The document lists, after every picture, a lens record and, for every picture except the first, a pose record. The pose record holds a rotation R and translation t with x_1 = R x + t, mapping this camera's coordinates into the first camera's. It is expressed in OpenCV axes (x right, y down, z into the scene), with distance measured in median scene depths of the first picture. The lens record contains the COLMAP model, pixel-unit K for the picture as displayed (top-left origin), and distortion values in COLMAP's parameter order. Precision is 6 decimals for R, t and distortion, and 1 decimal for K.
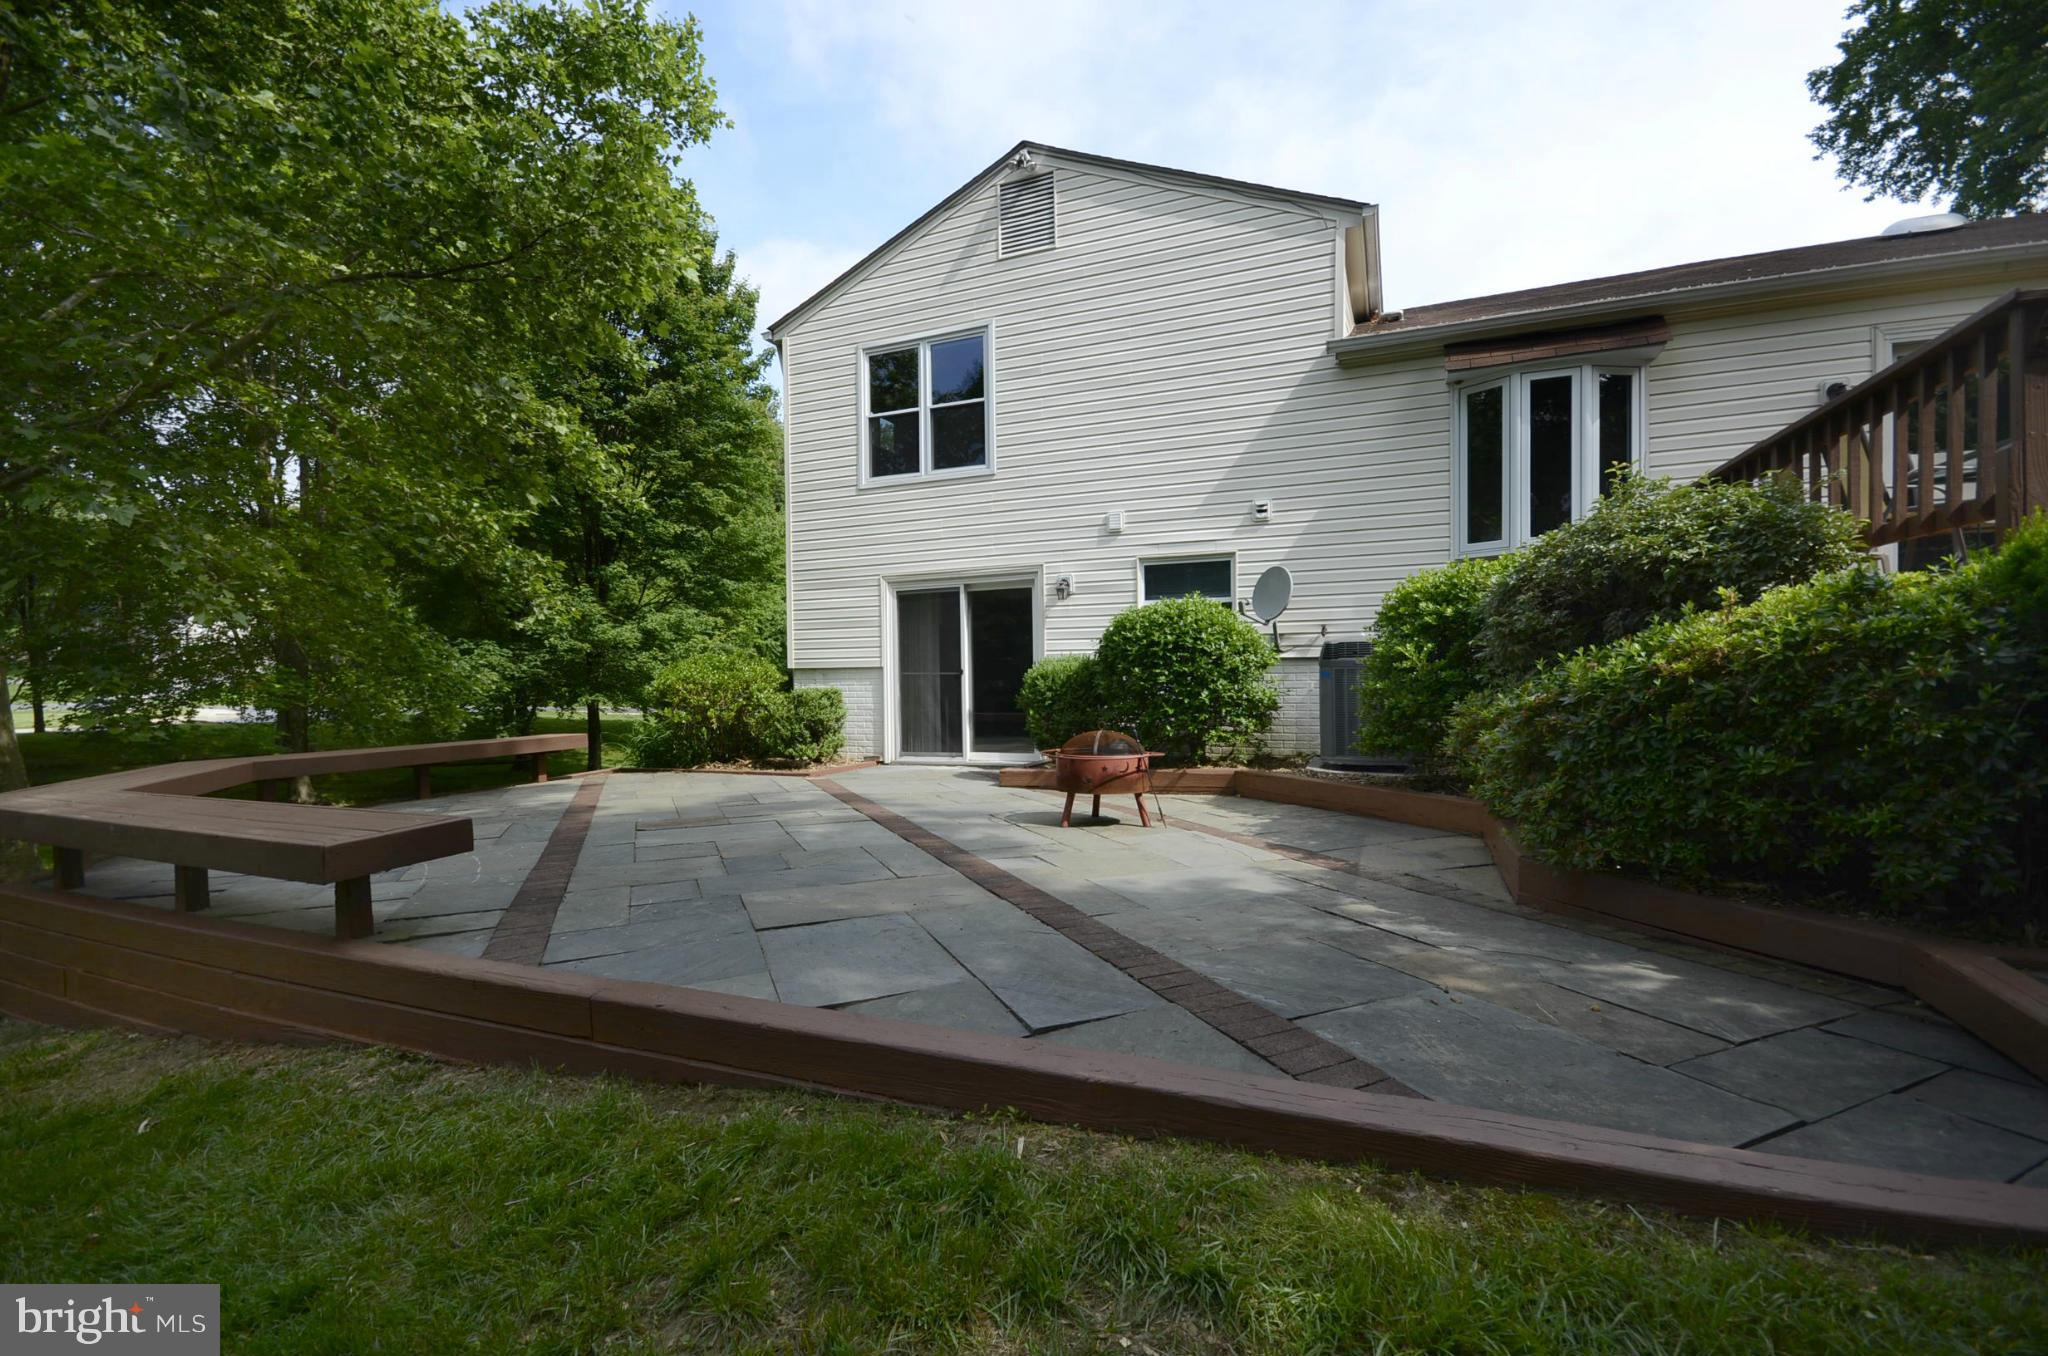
lens RADIAL K [[898.0, 0, 1013.5], [0, 898.0, 691.2], [0, 0, 1]] dist [-0.005468, -0.001600]
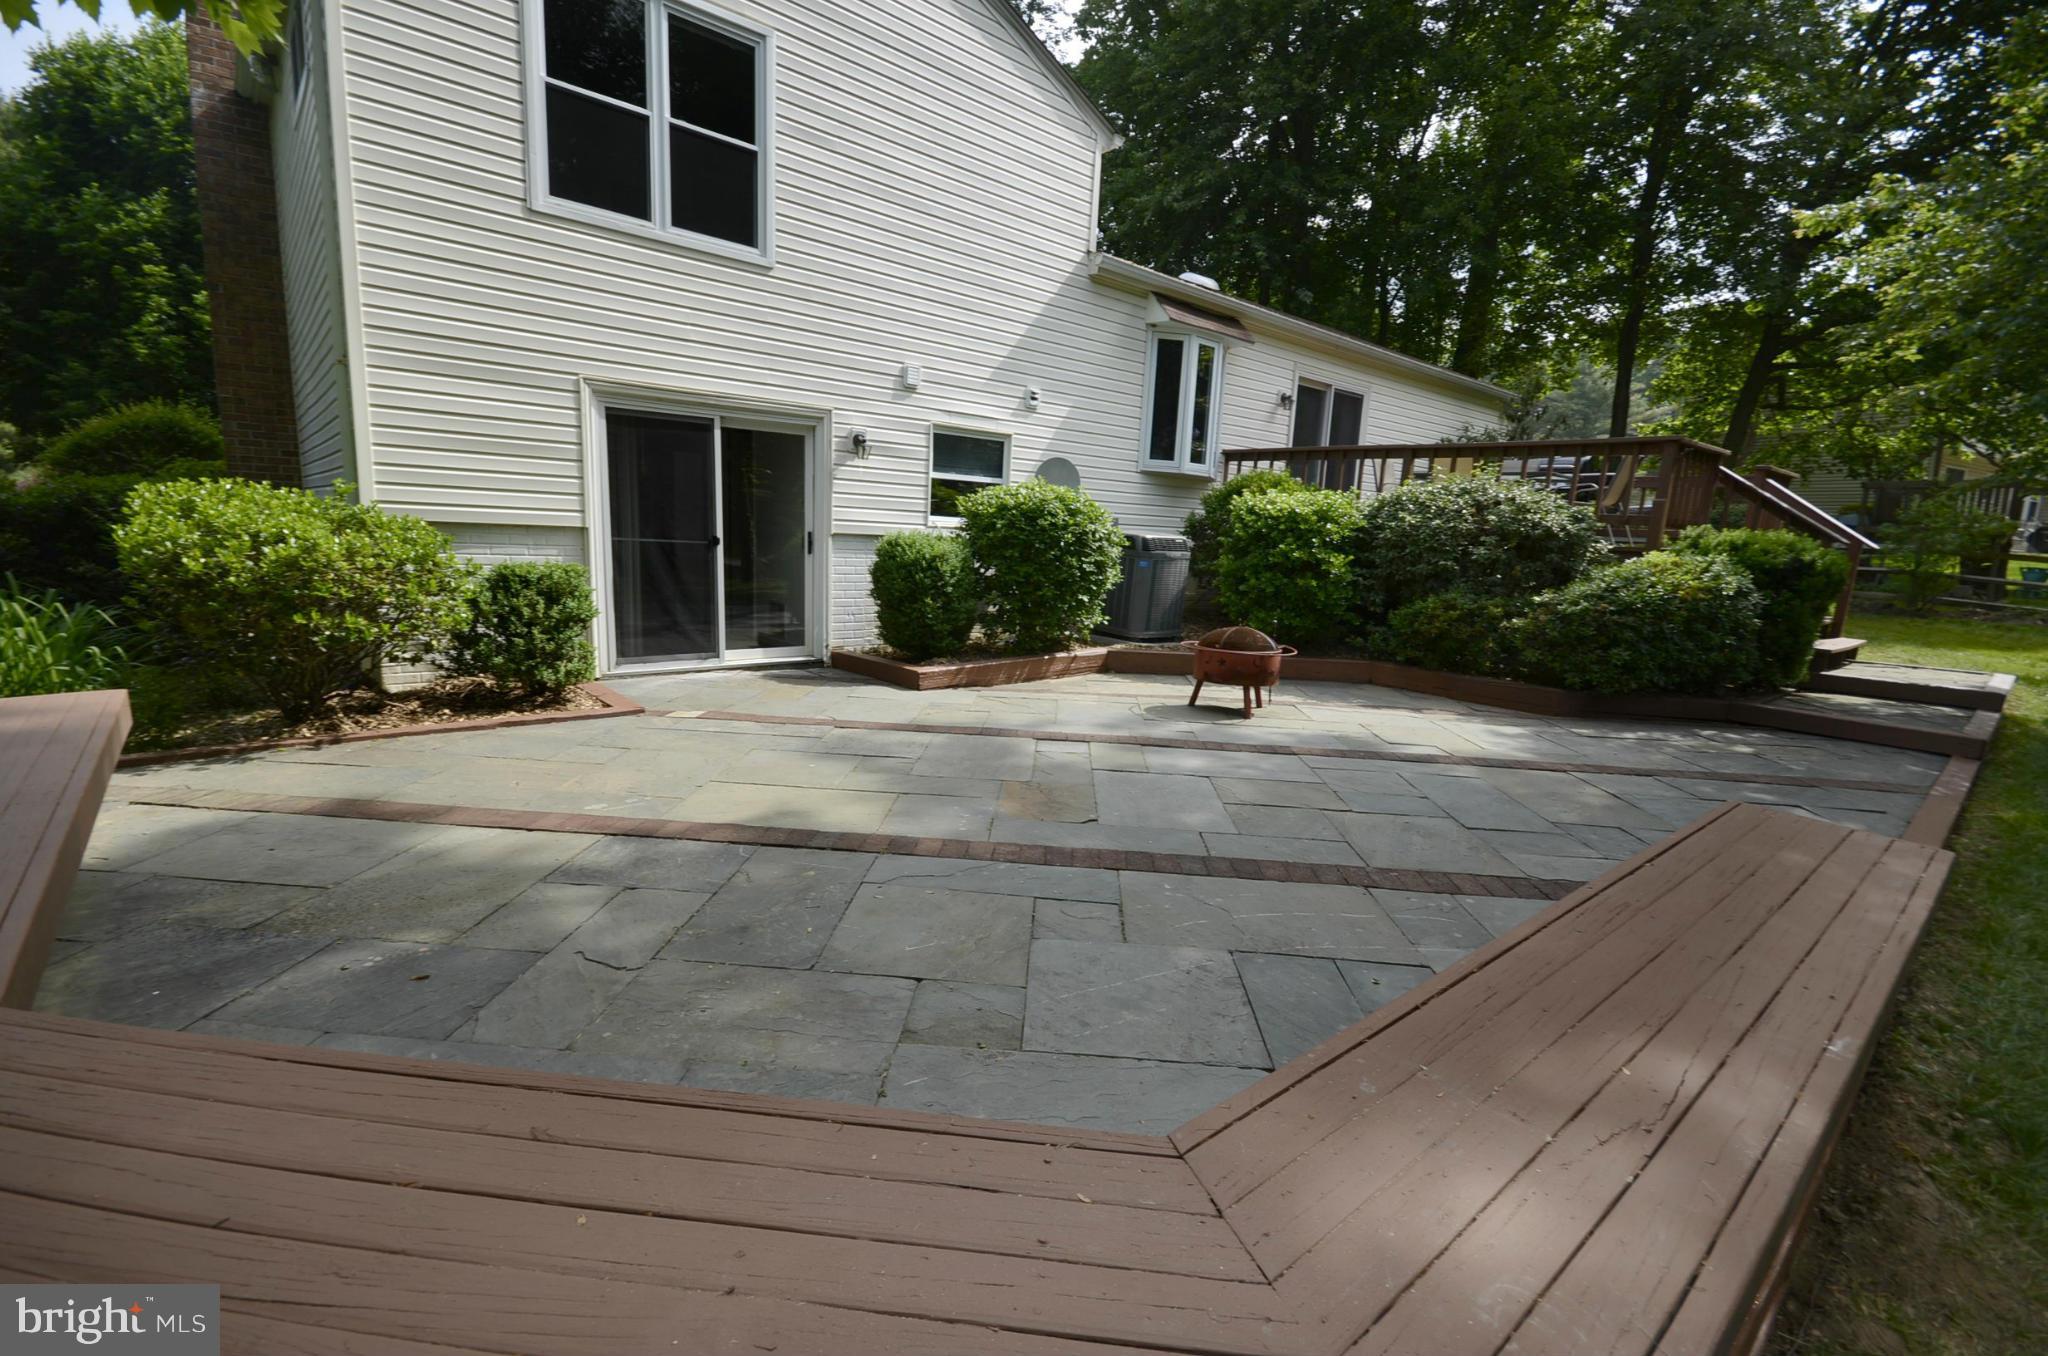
lens RADIAL K [[898.0, 0, 1031.2], [0, 898.0, 691.5], [0, 0, 1]] dist [-0.005468, -0.001600]
pose [[0.431060, -0.123626, 0.893814, -0.641911], [-0.035831, 0.987443, 0.153856, -0.023841], [-0.901612, -0.098347, 0.421218, 0.490484]]
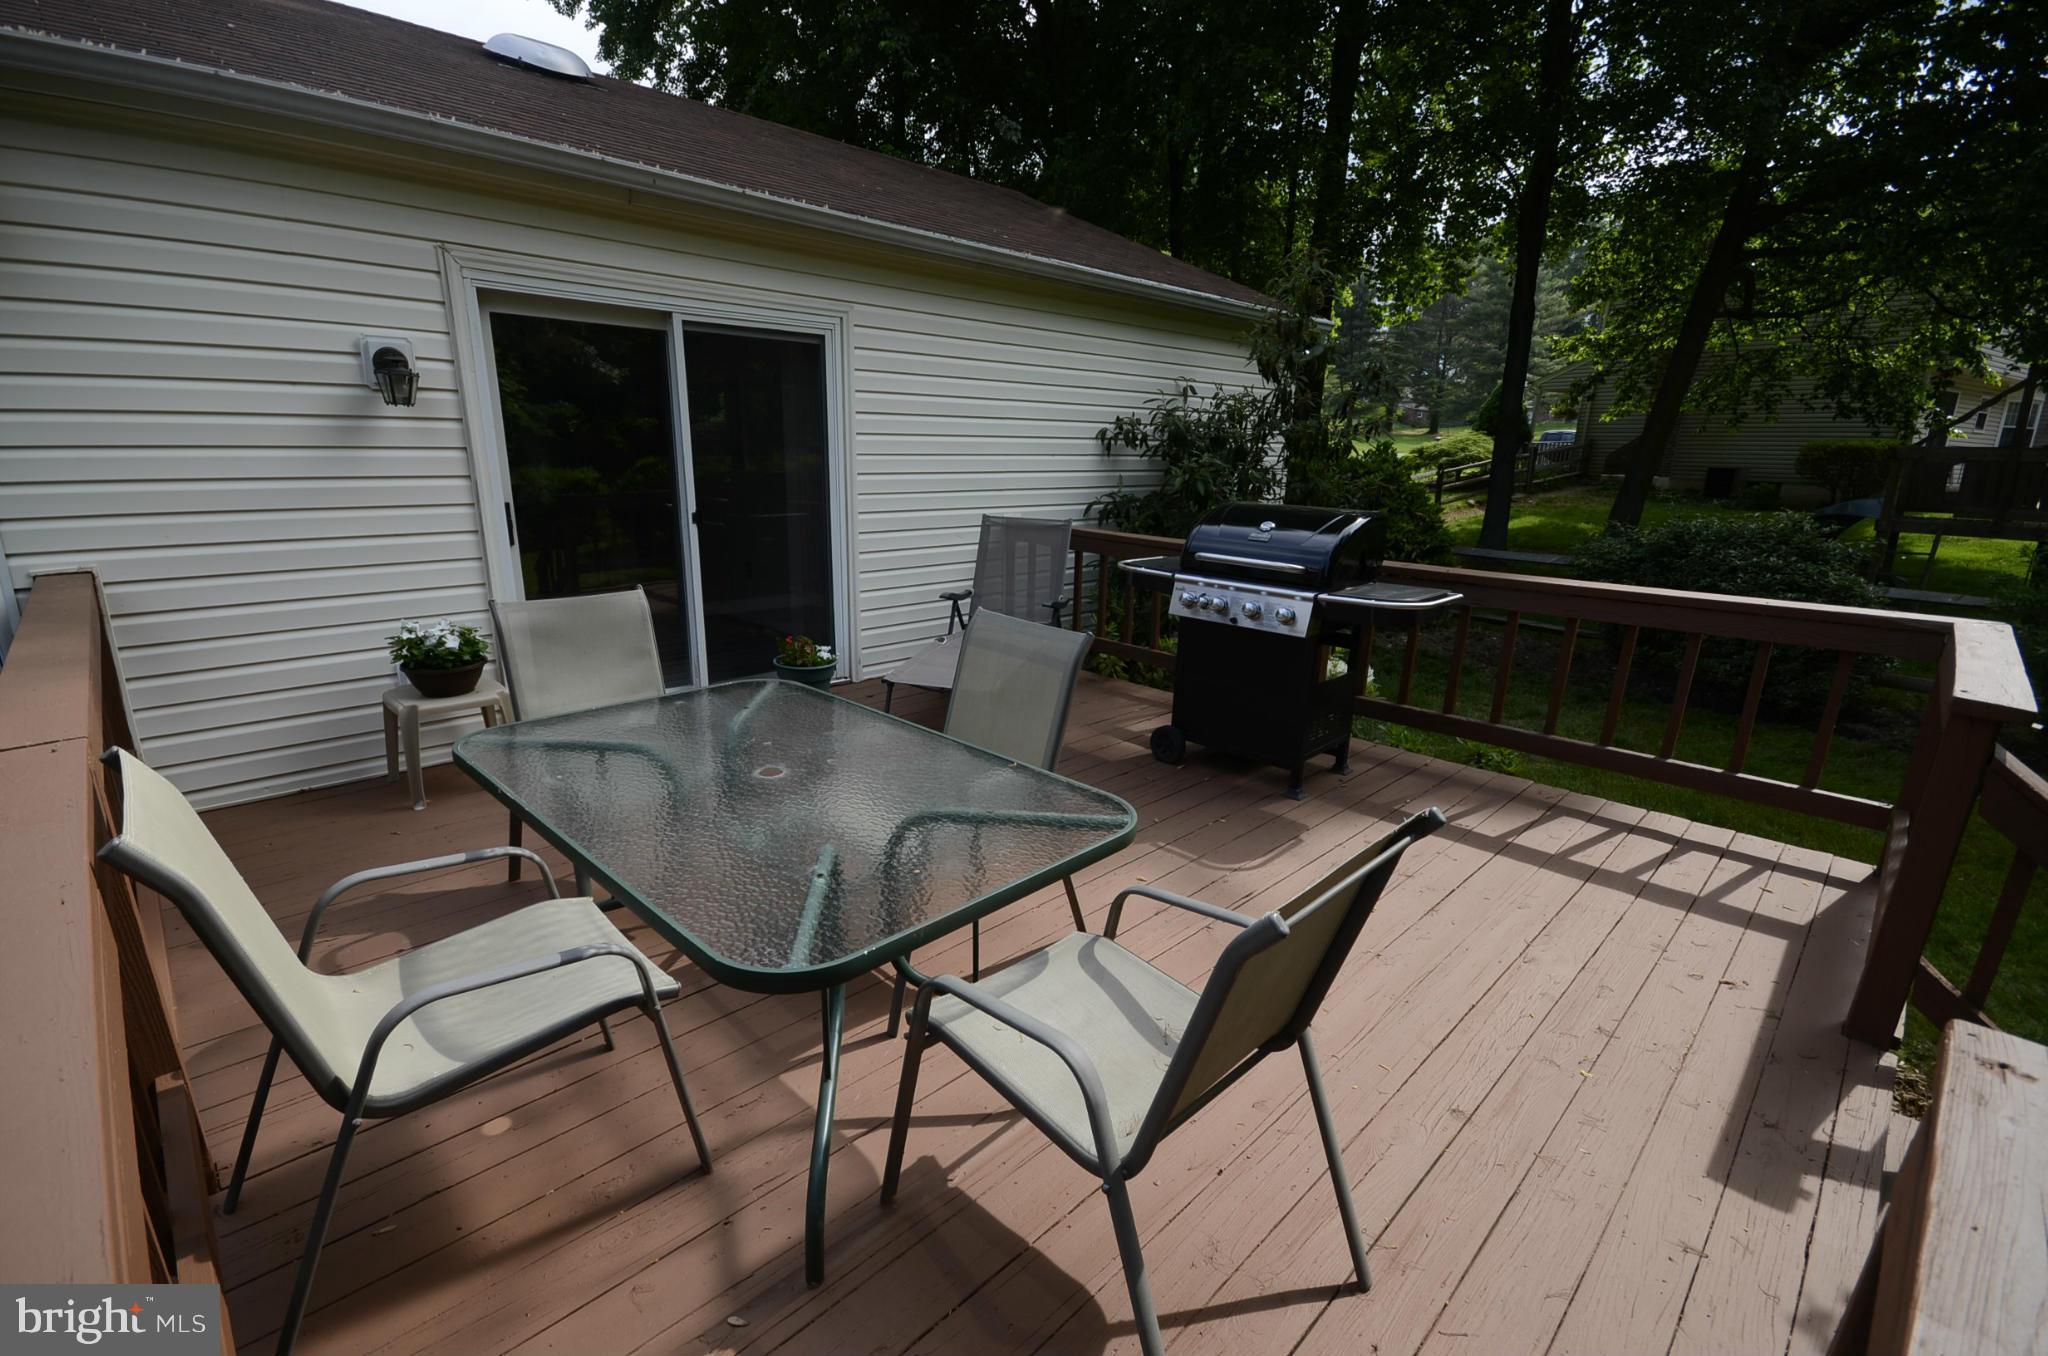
lens RADIAL K [[898.0, 0, 1026.8], [0, 898.0, 677.5], [0, 0, 1]] dist [-0.005468, -0.001600]
pose [[0.371510, -0.208521, 0.904710, 0.405121], [-0.006176, 0.973875, 0.226999, -0.206030], [-0.928408, -0.089920, 0.360517, 0.333112]]
